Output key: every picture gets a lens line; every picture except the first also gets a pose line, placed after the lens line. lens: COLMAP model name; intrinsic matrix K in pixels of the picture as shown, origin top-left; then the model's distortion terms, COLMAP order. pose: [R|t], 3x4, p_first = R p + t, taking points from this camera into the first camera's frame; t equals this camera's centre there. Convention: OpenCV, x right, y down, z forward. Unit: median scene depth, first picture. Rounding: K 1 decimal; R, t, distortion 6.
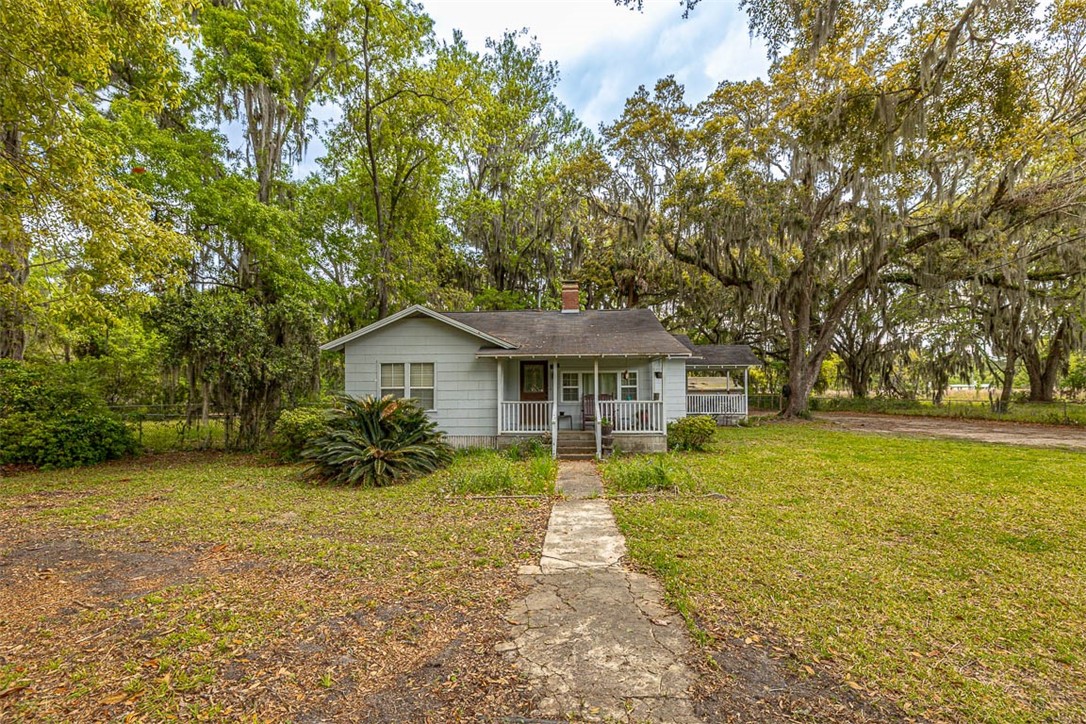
lens RADIAL K [[508.6, 0, 543.0], [0, 508.6, 362.0], [0, 0, 1]] dist [0.000411, 0.000025]
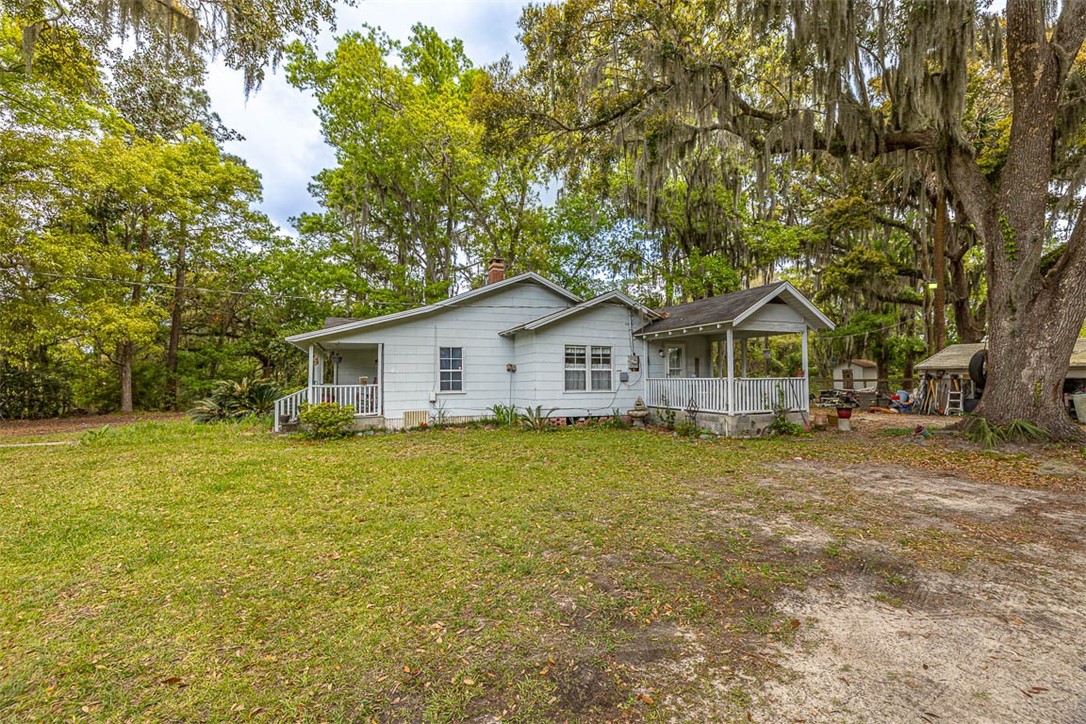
lens RADIAL K [[452.8, 0, 543.0], [0, 452.8, 362.0], [0, 0, 1]] dist [-0.001150, -0.000142]
pose [[0.422633, -0.025152, -0.905952, 1.104154], [0.066966, 0.997749, 0.003539, 0.049132], [0.903824, -0.062163, 0.423366, 0.906628]]
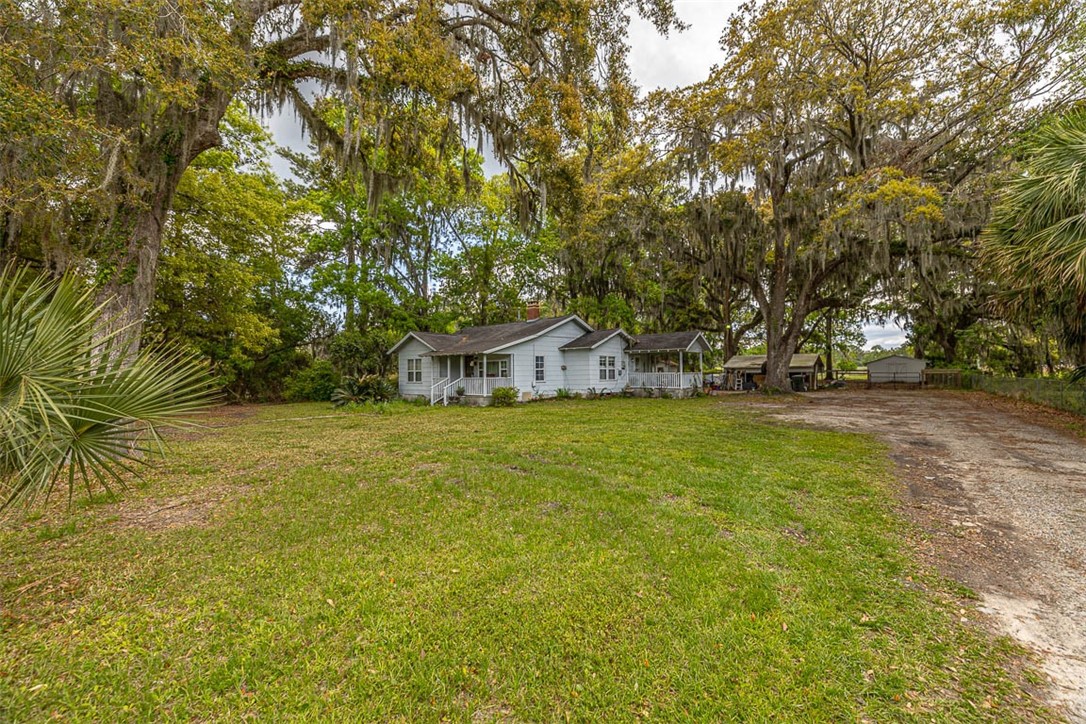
lens RADIAL K [[477.4, 0, 543.0], [0, 477.4, 362.0], [0, 0, 1]] dist [0.000550, -0.000324]
pose [[0.764102, -0.018986, -0.644816, 1.306670], [0.051636, 0.998160, 0.031799, -0.020313], [0.643026, -0.057594, 0.763676, -0.139765]]
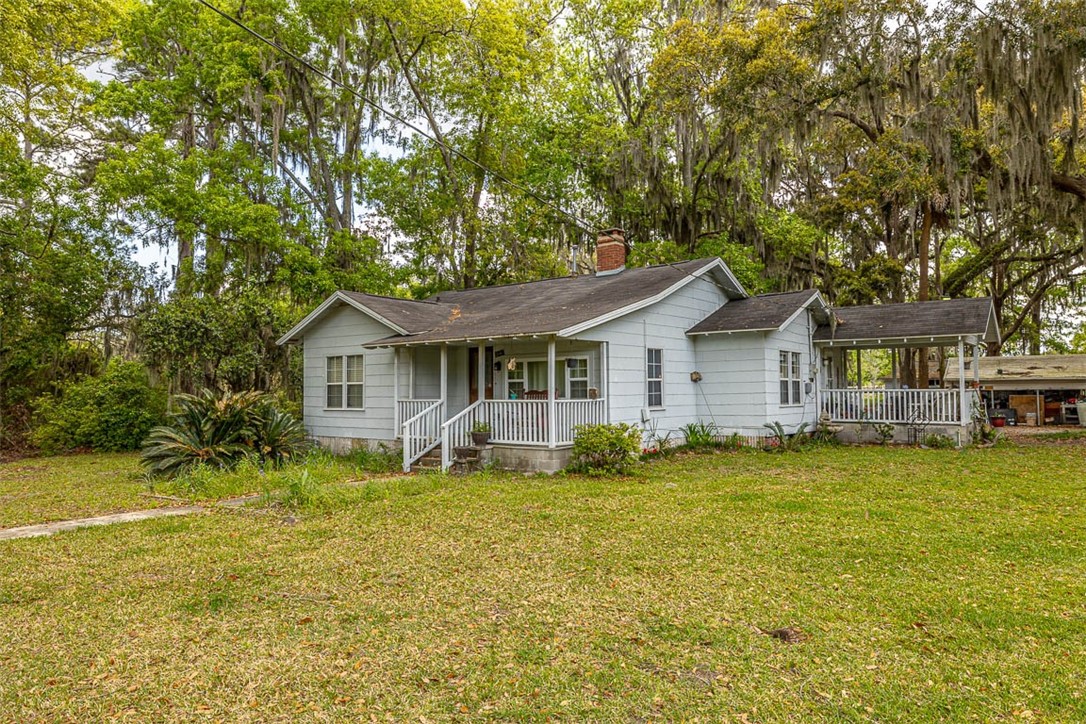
lens RADIAL K [[727.9, 0, 543.0], [0, 727.9, 362.0], [0, 0, 1]] dist [-0.002241, -0.000072]
pose [[0.814502, -0.024755, -0.579633, 0.717046], [0.044287, 0.998827, 0.019574, 0.002627], [0.578468, -0.041613, 0.814643, 0.149446]]
